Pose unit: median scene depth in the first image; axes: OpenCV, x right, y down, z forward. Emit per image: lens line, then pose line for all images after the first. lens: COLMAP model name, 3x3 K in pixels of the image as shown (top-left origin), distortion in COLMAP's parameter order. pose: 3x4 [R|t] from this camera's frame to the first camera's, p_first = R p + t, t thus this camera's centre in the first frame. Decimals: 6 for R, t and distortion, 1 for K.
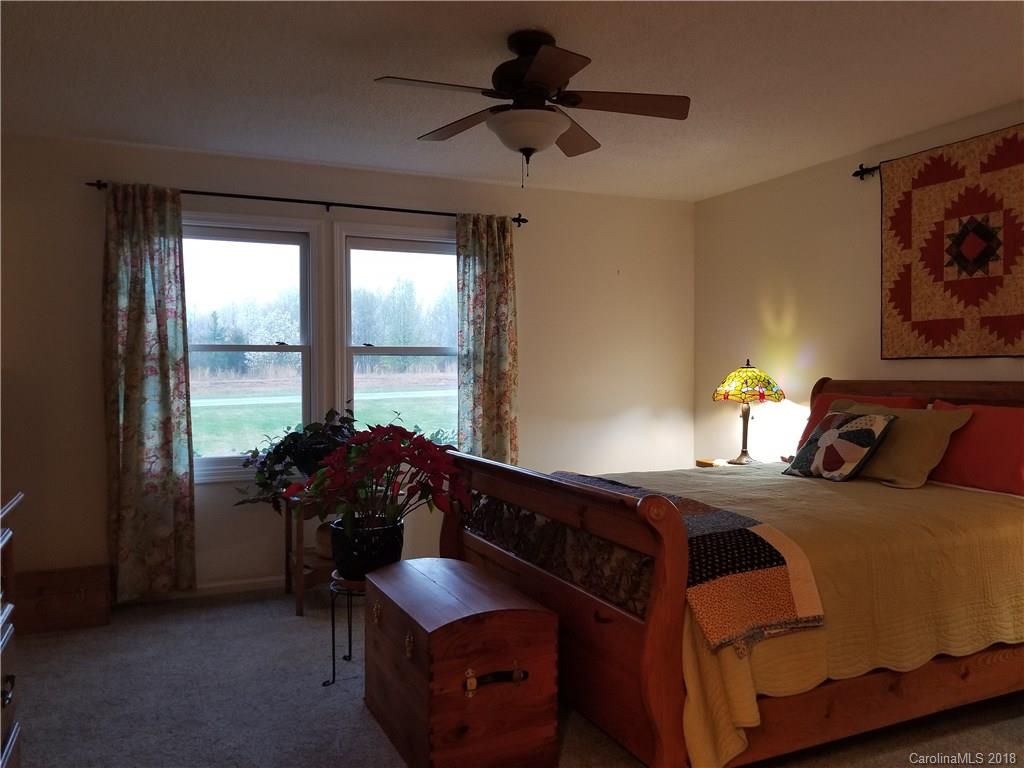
lens RADIAL K [[802.0, 0, 514.6], [0, 802.0, 380.6], [0, 0, 1]] dist [0.067886, -0.094909]
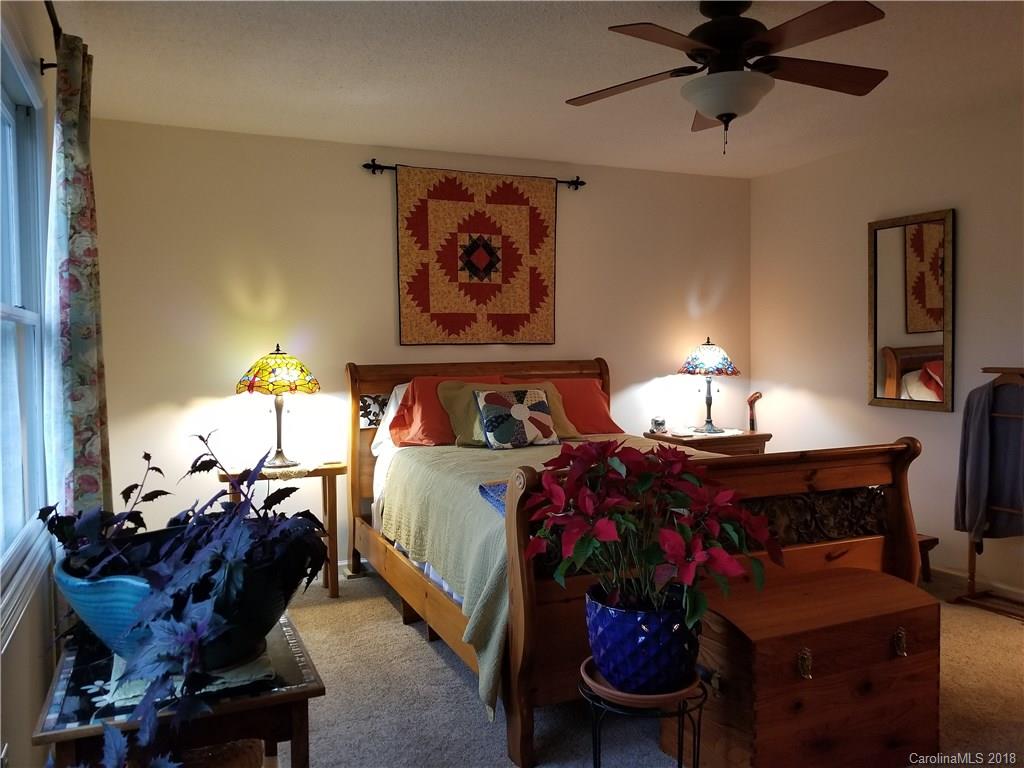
lens RADIAL K [[802.0, 0, 513.1], [0, 802.0, 384.3], [0, 0, 1]] dist [0.067886, -0.094909]
pose [[0.011046, -0.054831, 0.998435, -0.692422], [0.017218, 0.998358, 0.054637, -0.032193], [-0.999791, 0.016587, 0.011972, 0.892217]]
